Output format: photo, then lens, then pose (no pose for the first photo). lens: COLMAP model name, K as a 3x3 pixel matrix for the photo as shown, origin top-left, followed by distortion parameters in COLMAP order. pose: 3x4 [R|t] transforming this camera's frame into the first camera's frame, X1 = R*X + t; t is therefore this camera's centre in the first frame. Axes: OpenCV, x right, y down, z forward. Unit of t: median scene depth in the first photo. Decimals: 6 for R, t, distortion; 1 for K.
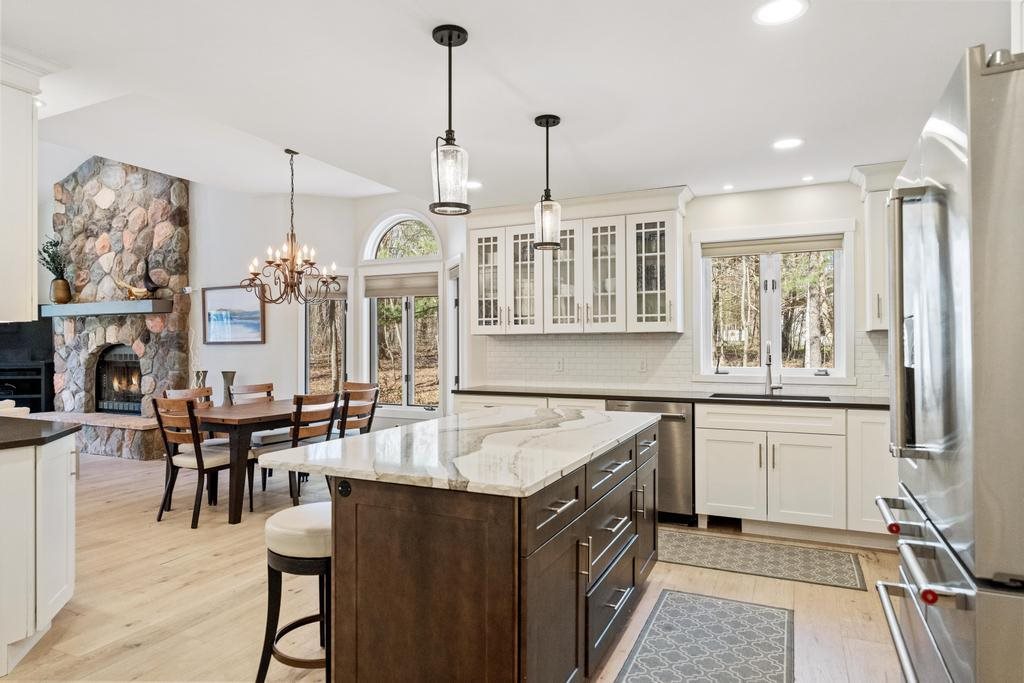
lens RADIAL K [[607.8, 0, 514.1], [0, 607.8, 351.0], [0, 0, 1]] dist [-0.001288, 0.000918]
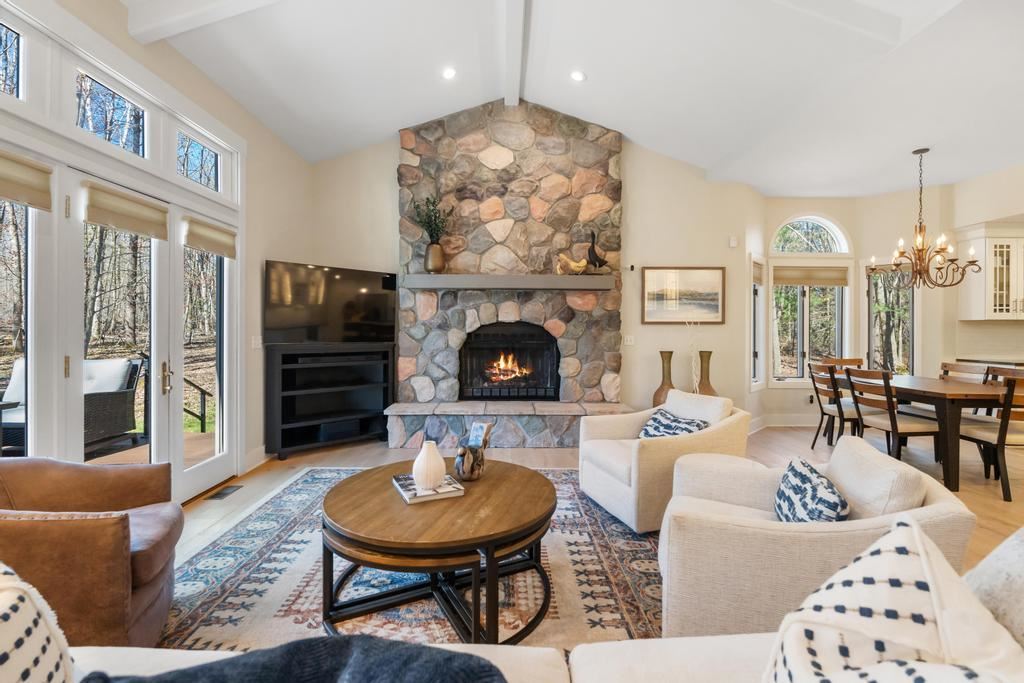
lens RADIAL K [[455.8, 0, 512.9], [0, 455.8, 327.9], [0, 0, 1]] dist [-0.011457, 0.002973]
pose [[0.893865, 0.004776, 0.448310, -0.949637], [-0.003480, 0.999987, -0.003713, -0.000868], [-0.448322, 0.001759, 0.893870, 0.398429]]
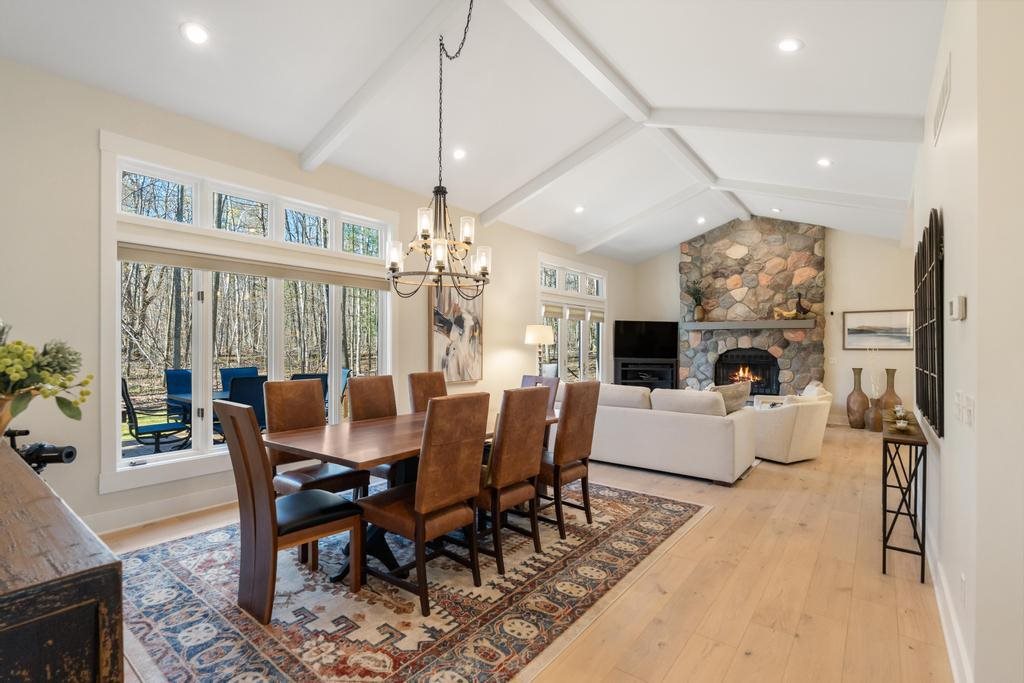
lens RADIAL K [[488.8, 0, 512.4], [0, 488.8, 344.1], [0, 0, 1]] dist [-0.004722, -0.000062]
pose [[0.979900, 0.007571, -0.199348, -0.978024], [-0.009009, 0.999940, -0.006306, -0.009617], [0.199288, 0.007976, 0.979909, -0.295840]]
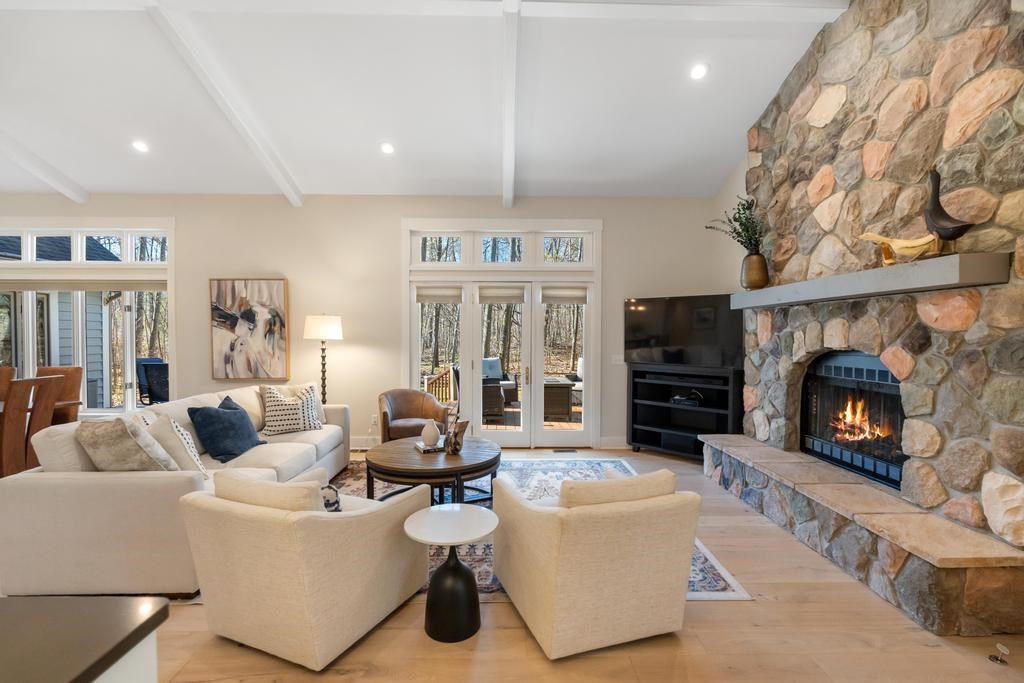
lens RADIAL K [[455.8, 0, 513.3], [0, 455.8, 345.0], [0, 0, 1]] dist [-0.011457, 0.002973]
pose [[0.451894, 0.022157, -0.891797, -0.409807], [-0.007893, 0.999752, 0.020840, -0.023053], [0.892037, -0.002378, 0.451956, 0.522096]]
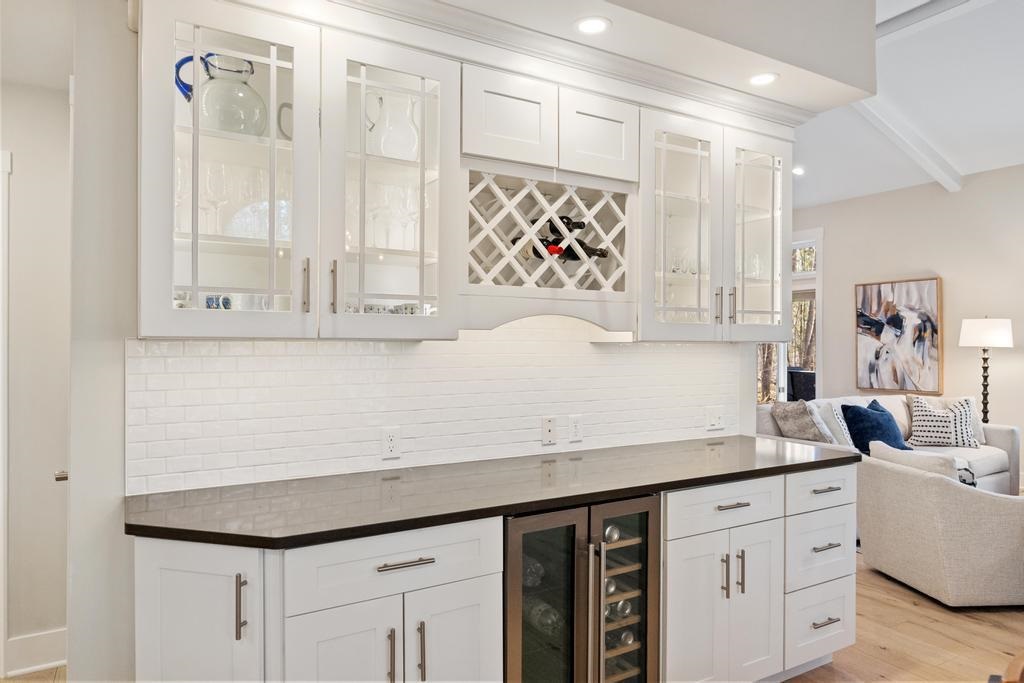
lens RADIAL K [[651.1, 0, 510.1], [0, 651.1, 342.6], [0, 0, 1]] dist [-0.000741, 0.004766]
pose [[-0.556170, -0.002120, -0.831066, -0.146608], [-0.007105, 0.999972, 0.002204, -0.018435], [0.831038, 0.007130, -0.556170, 0.534601]]
